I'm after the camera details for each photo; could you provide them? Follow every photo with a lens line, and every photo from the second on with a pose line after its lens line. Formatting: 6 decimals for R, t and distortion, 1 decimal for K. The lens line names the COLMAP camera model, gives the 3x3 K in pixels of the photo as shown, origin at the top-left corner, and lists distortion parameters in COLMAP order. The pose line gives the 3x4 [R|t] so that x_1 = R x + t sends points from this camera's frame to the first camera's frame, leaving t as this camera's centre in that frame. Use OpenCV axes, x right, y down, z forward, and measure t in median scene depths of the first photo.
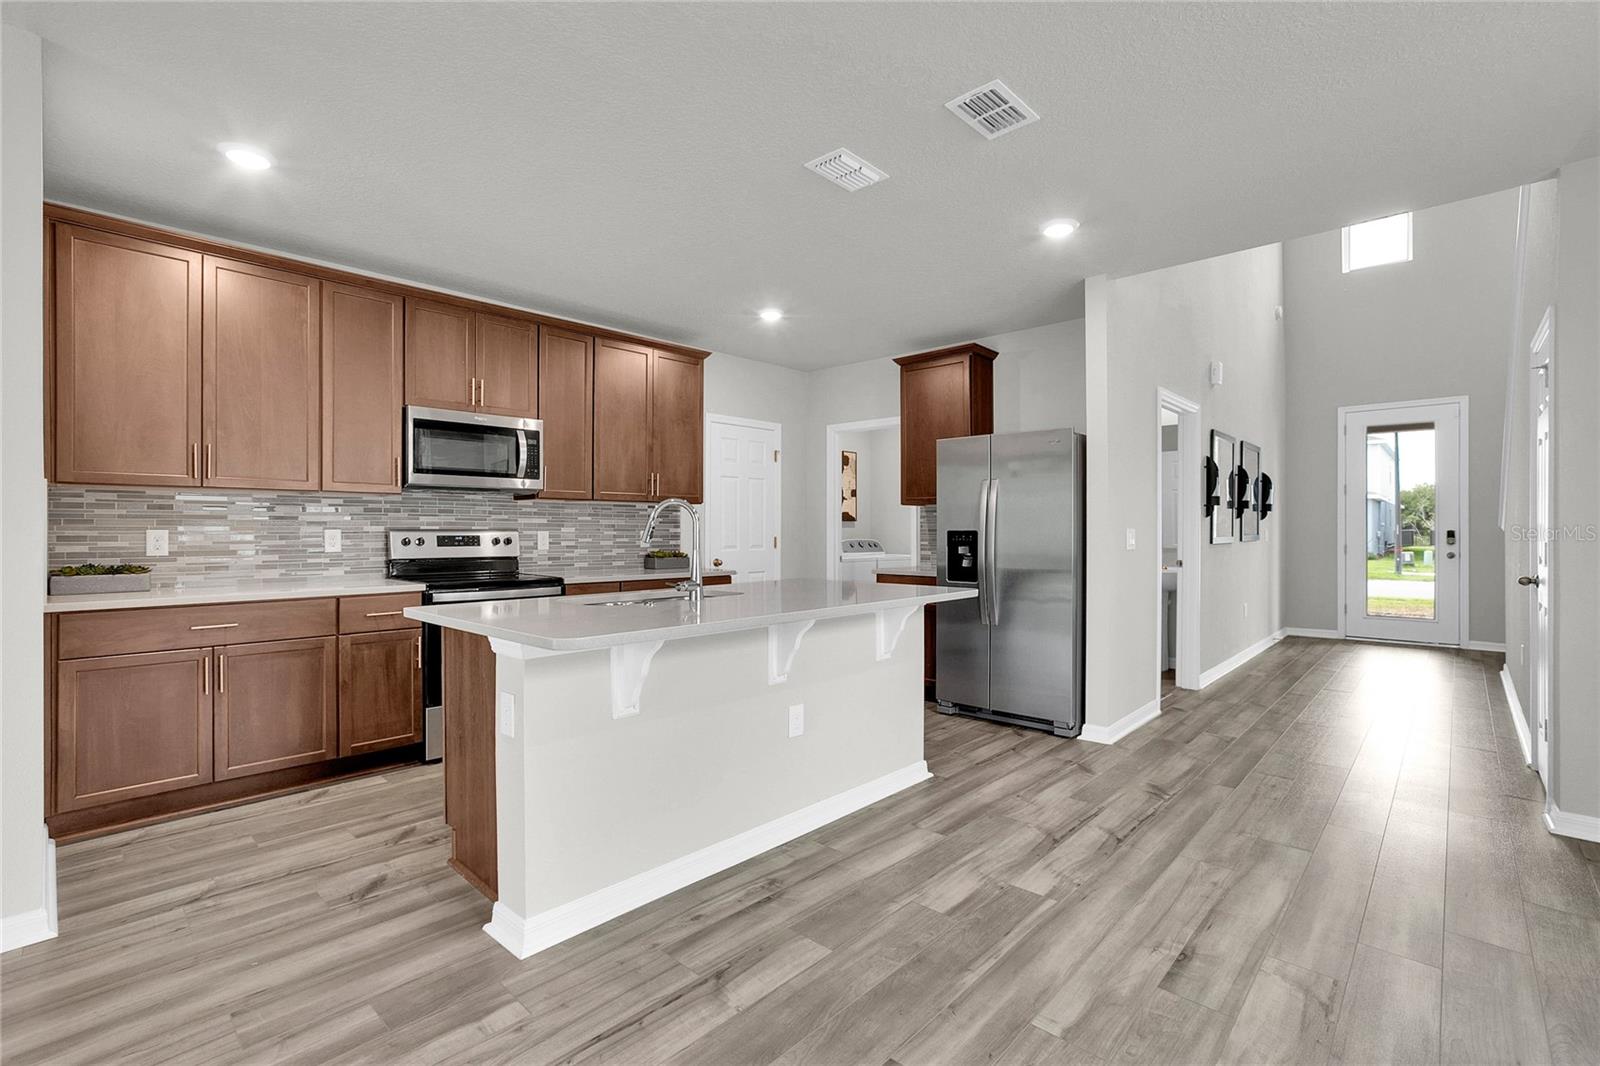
lens RADIAL K [[725.3, 0, 801.3], [0, 725.3, 527.5], [0, 0, 1]] dist [-0.063534, 0.038731]
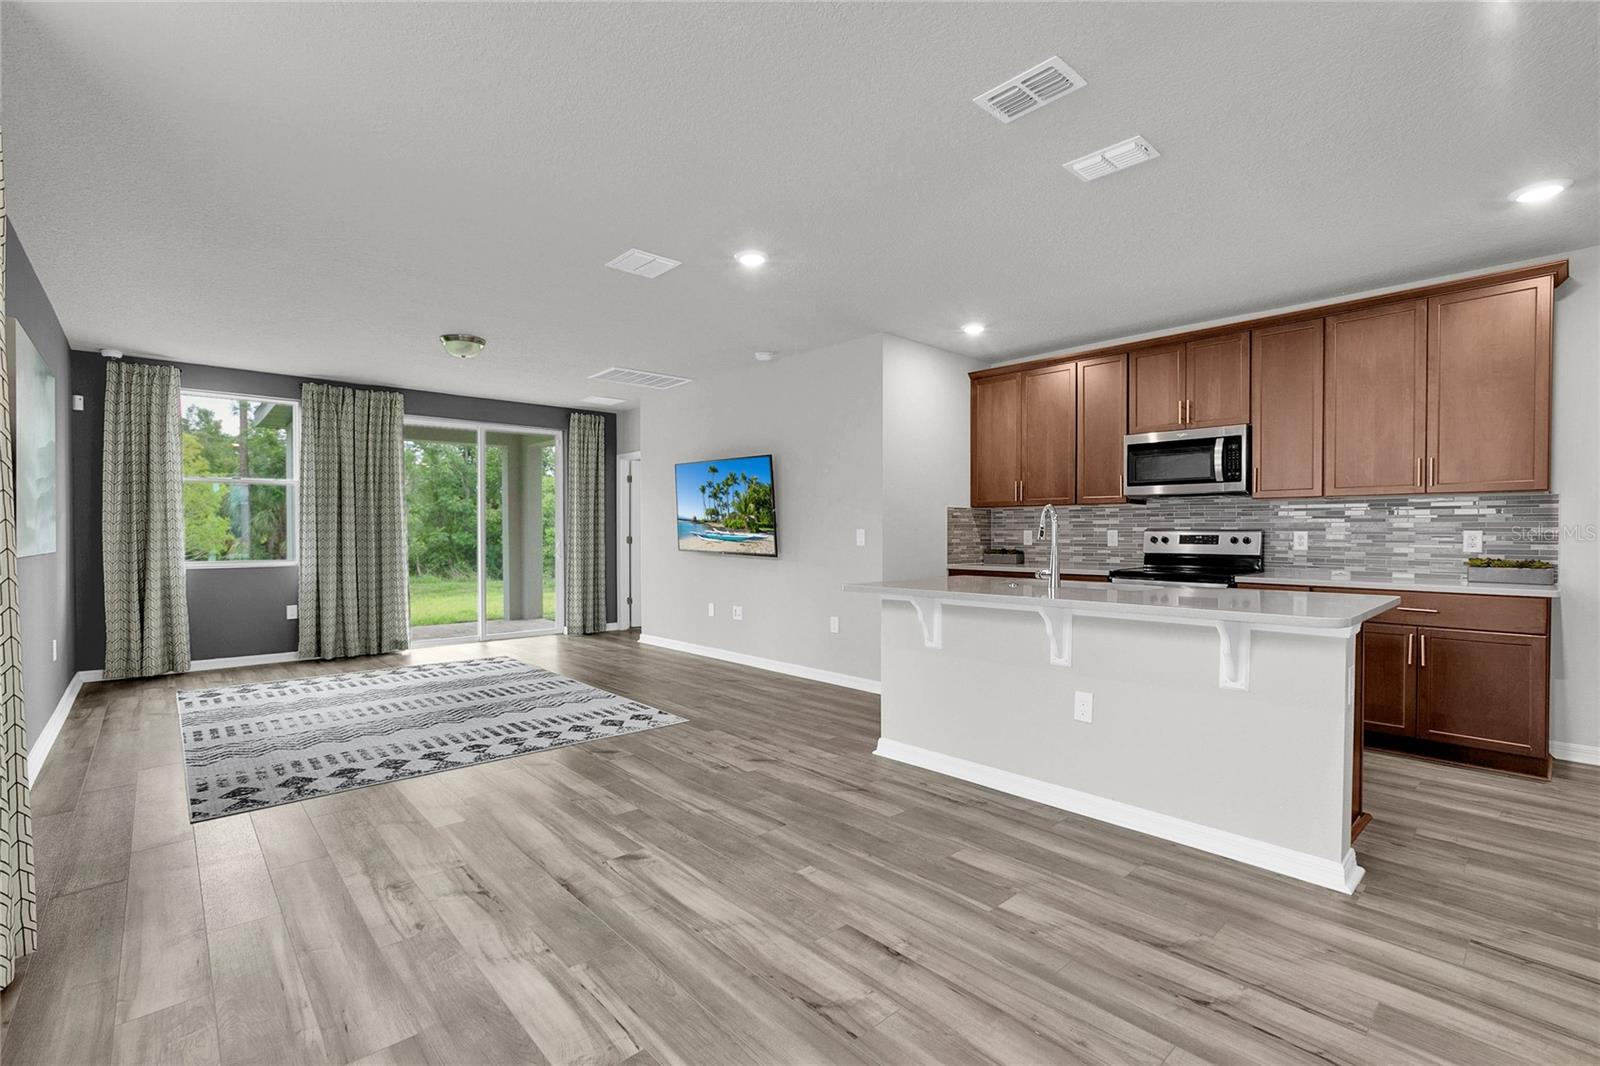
lens RADIAL K [[733.6, 0, 798.2], [0, 733.6, 539.5], [0, 0, 1]] dist [-0.036173, 0.024084]
pose [[-0.080413, 0.010988, -0.996701, 1.046340], [0.003808, 0.999935, 0.010716, 0.004755], [0.996754, -0.002934, -0.080449, 0.630577]]
